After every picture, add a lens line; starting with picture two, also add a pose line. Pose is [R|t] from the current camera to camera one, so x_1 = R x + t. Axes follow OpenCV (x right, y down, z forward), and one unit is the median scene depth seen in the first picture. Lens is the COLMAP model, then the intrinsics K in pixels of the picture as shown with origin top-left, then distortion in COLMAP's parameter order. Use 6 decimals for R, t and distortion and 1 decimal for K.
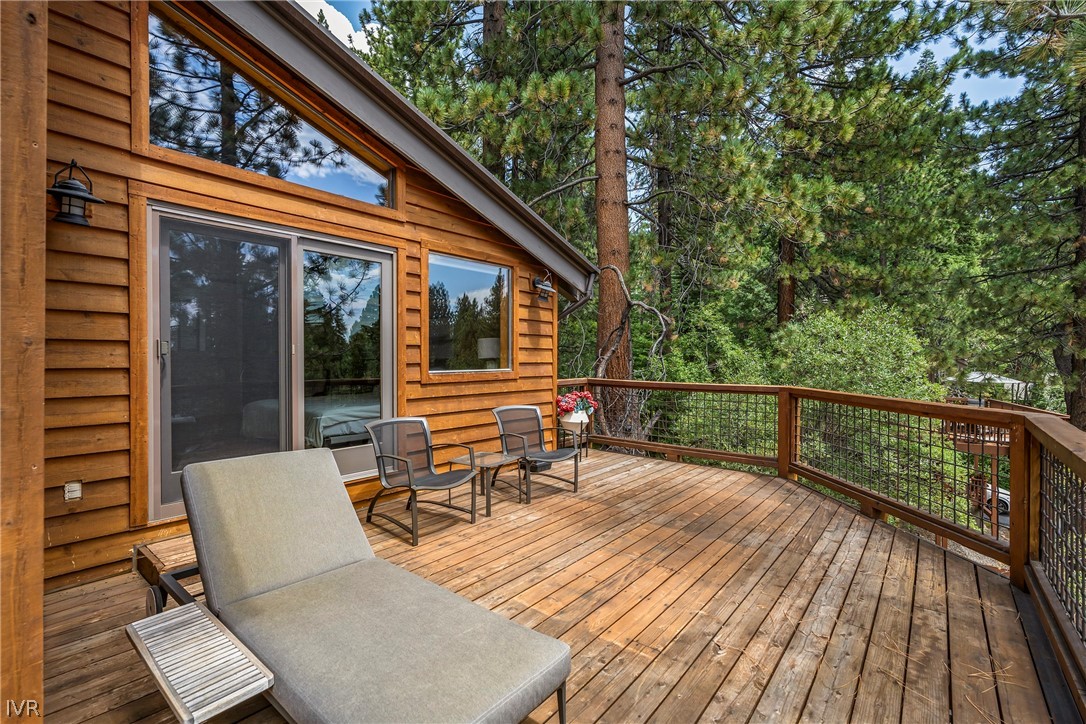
lens RADIAL K [[485.4, 0, 541.4], [0, 485.4, 360.6], [0, 0, 1]] dist [0.000644, 0.000065]
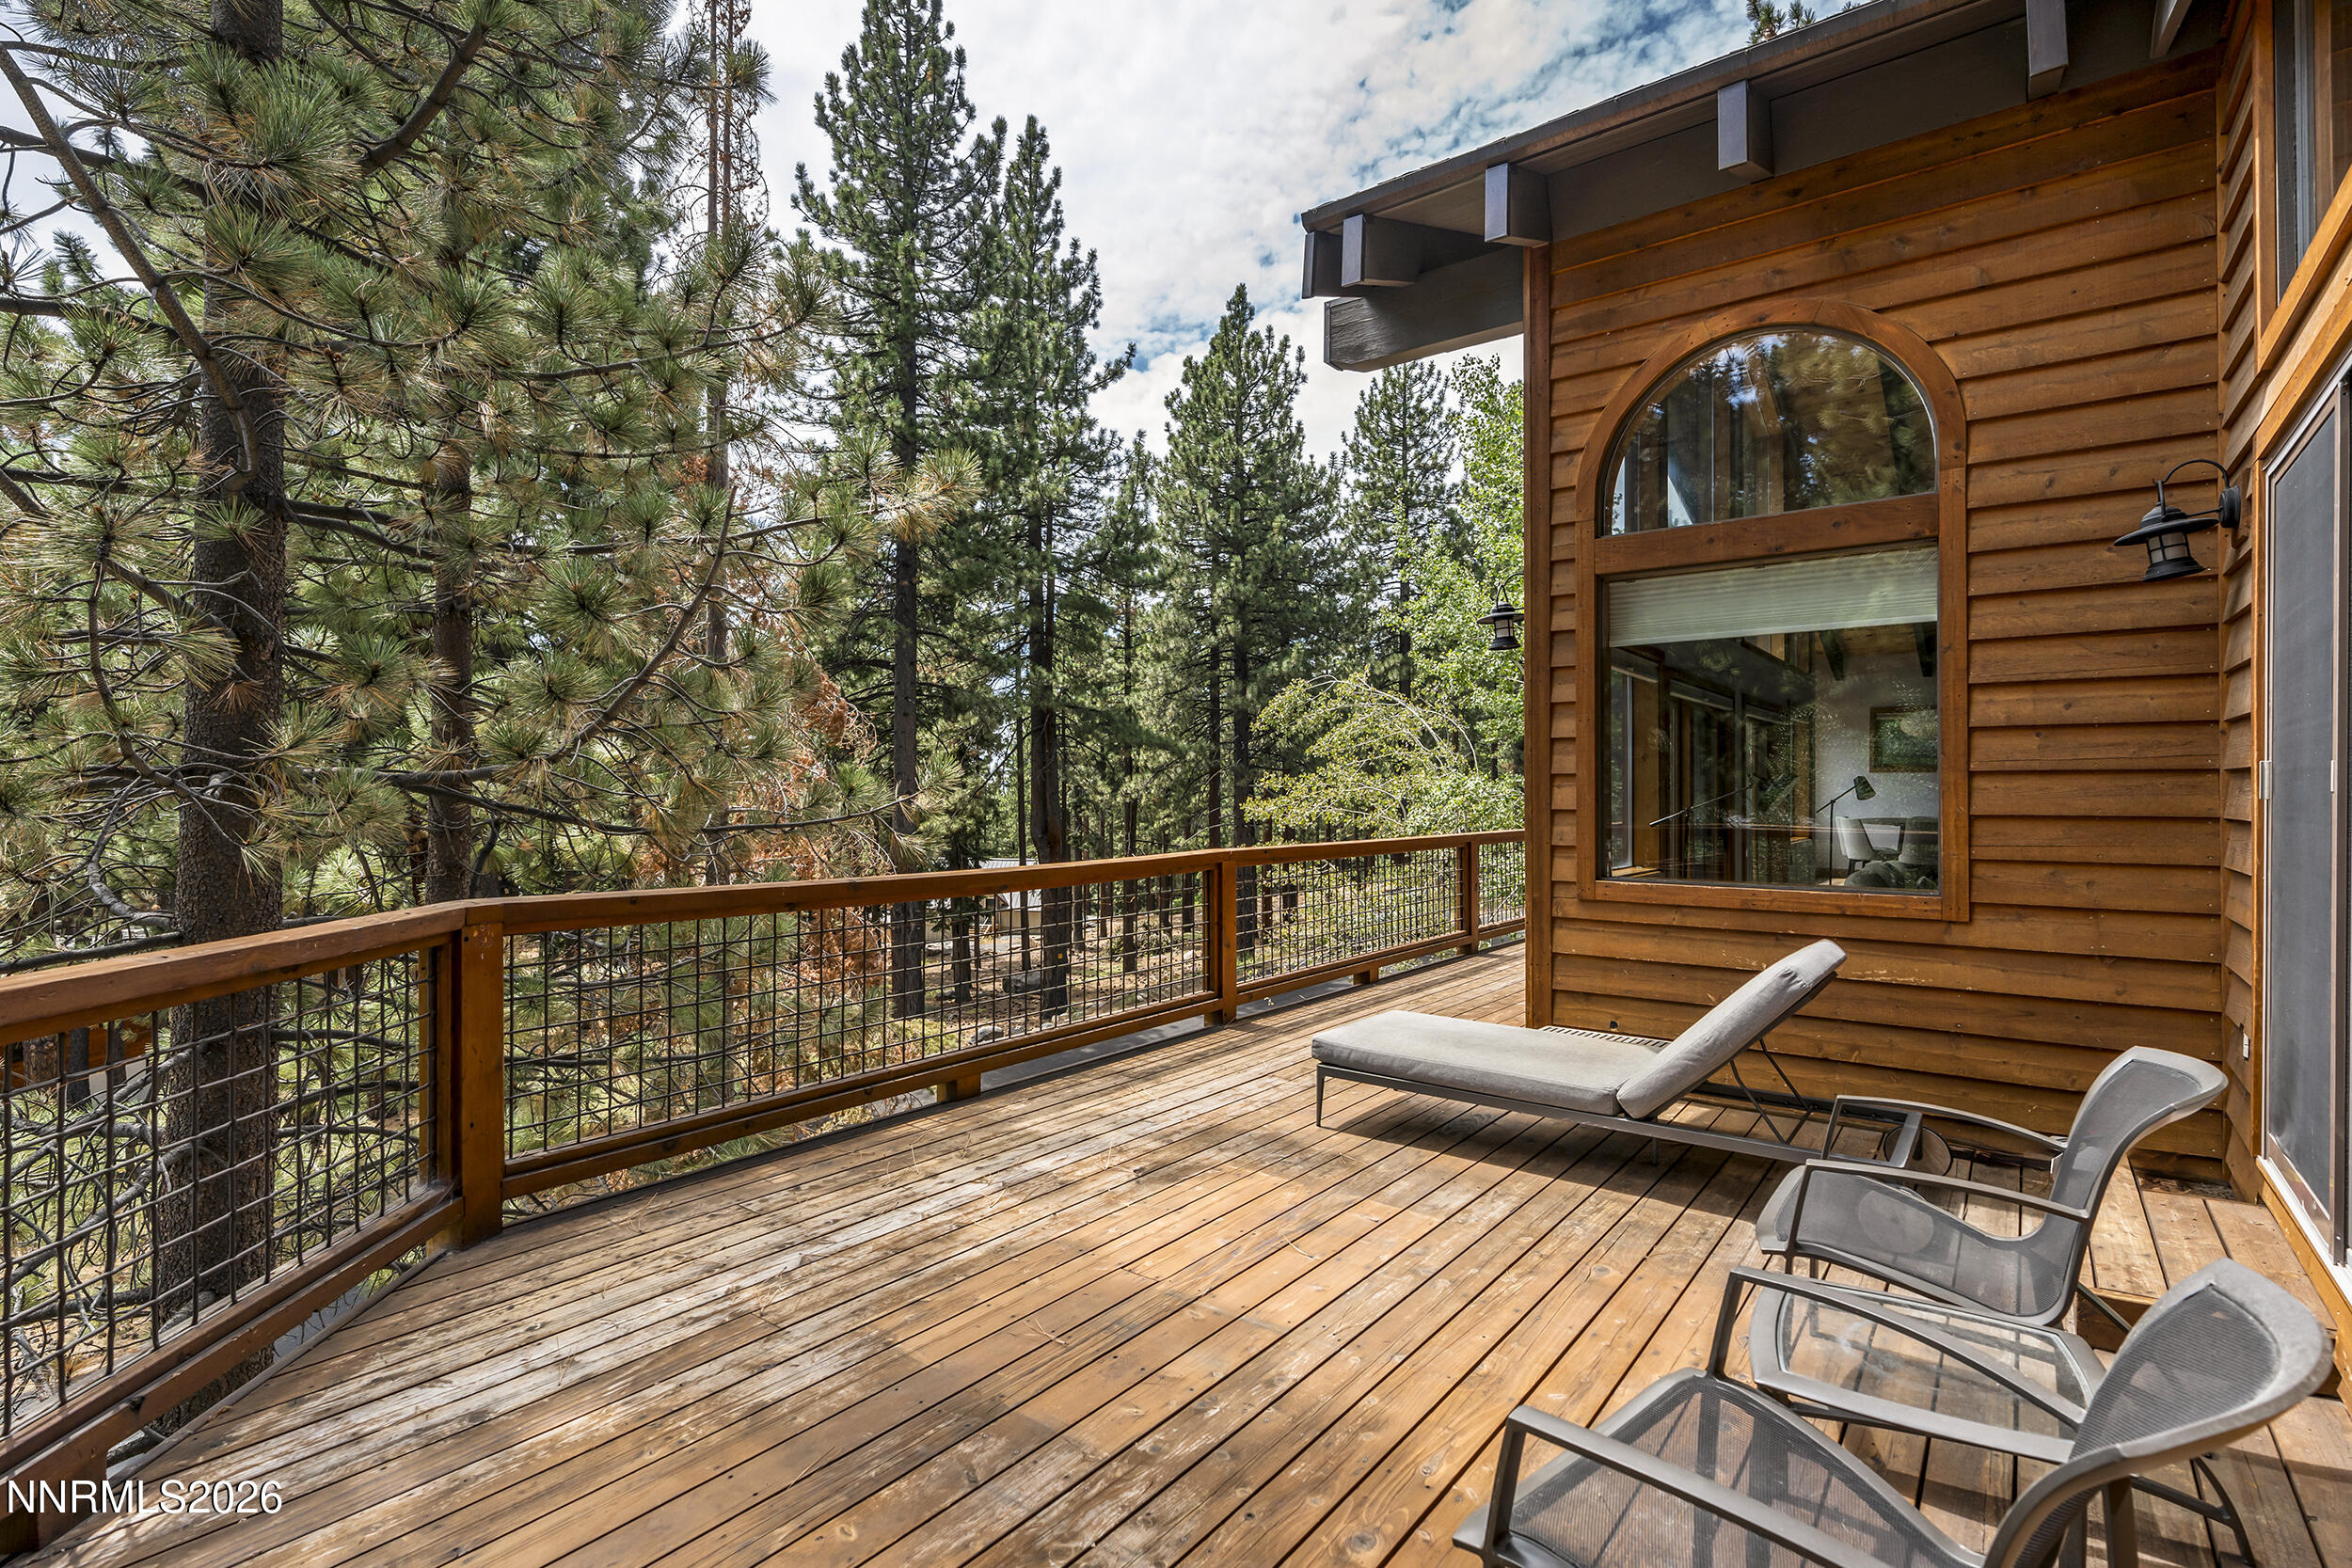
lens RADIAL K [[1141.6, 0, 1177.9], [0, 1141.6, 788.0], [0, 0, 1]] dist [-0.000686, -0.000028]
pose [[-0.999451, -0.005873, -0.032622, 0.266829], [-0.005991, 0.999976, 0.003529, -0.018862], [0.032600, 0.003722, -0.999462, 2.094978]]
